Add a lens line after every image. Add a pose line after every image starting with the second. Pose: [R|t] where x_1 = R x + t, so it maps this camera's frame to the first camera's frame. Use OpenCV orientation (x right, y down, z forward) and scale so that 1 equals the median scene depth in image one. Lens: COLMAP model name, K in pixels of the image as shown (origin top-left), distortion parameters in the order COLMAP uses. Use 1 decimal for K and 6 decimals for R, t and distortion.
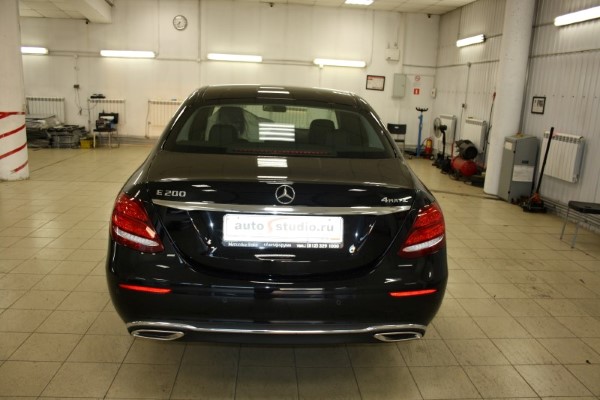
lens RADIAL K [[496.7, 0, 302.8], [0, 496.7, 210.1], [0, 0, 1]] dist [-0.164288, 0.138942]
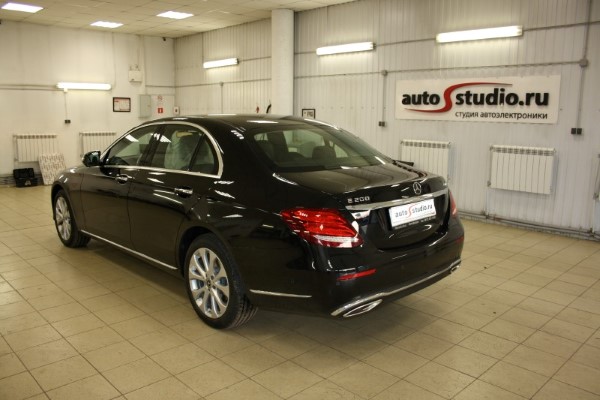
lens RADIAL K [[496.7, 0, 302.8], [0, 496.7, 210.1], [0, 0, 1]] dist [-0.164288, 0.138942]
pose [[0.764403, -0.164487, 0.623404, -0.231041], [0.181568, 0.982695, 0.036653, -0.015574], [-0.618645, 0.085172, 0.781040, 0.009384]]
